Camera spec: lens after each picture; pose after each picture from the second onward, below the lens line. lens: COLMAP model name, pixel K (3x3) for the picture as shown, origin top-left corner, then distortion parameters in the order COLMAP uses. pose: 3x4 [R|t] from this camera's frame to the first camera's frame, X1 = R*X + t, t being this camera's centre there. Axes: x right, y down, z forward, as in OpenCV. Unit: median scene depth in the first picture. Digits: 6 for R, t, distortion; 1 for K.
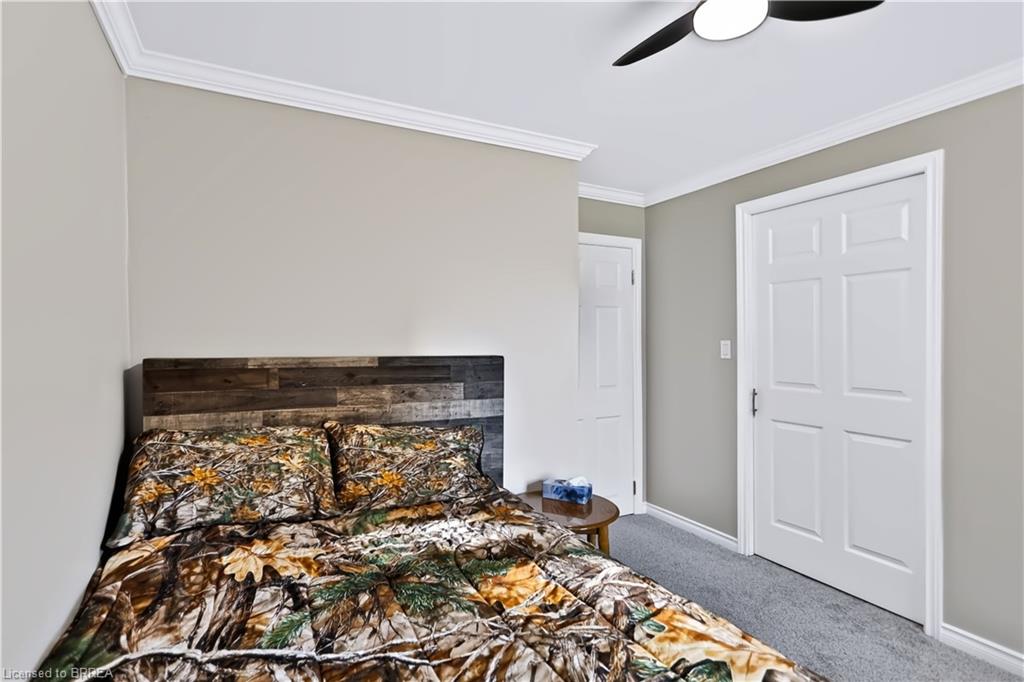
lens RADIAL K [[528.7, 0, 512.0], [0, 528.7, 341.0], [0, 0, 1]] dist [-0.003760, -0.000031]
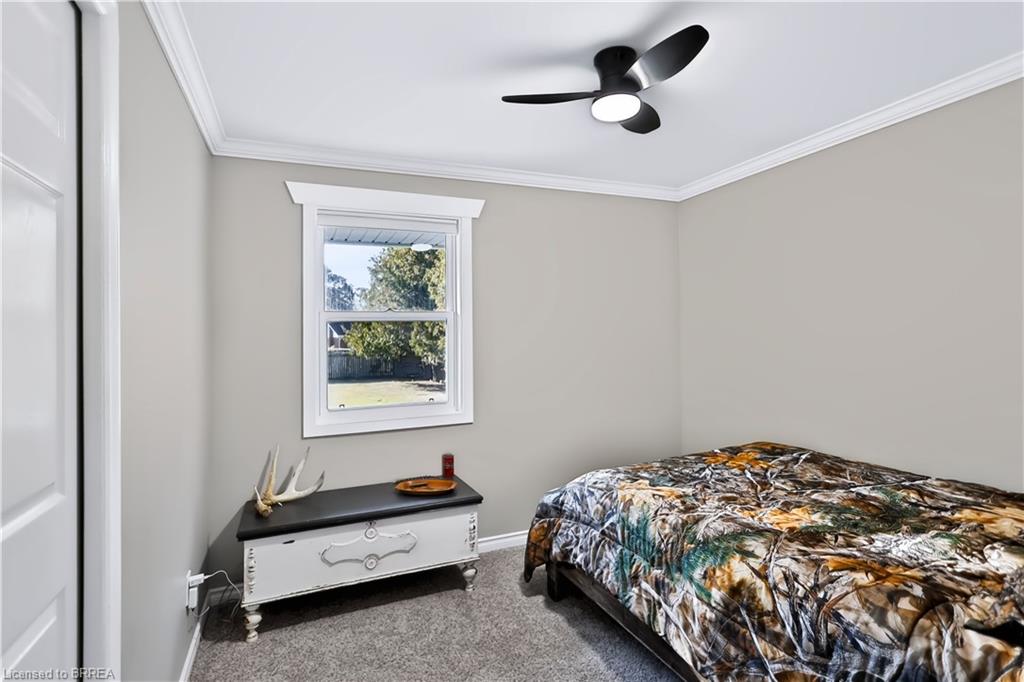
lens RADIAL K [[528.7, 0, 512.0], [0, 528.7, 341.0], [0, 0, 1]] dist [-0.003760, -0.000031]
pose [[-0.996052, 0.021195, 0.086204, 0.555638], [0.022085, 0.999712, 0.009376, -0.017365], [-0.085980, 0.011243, -0.996233, 2.329246]]
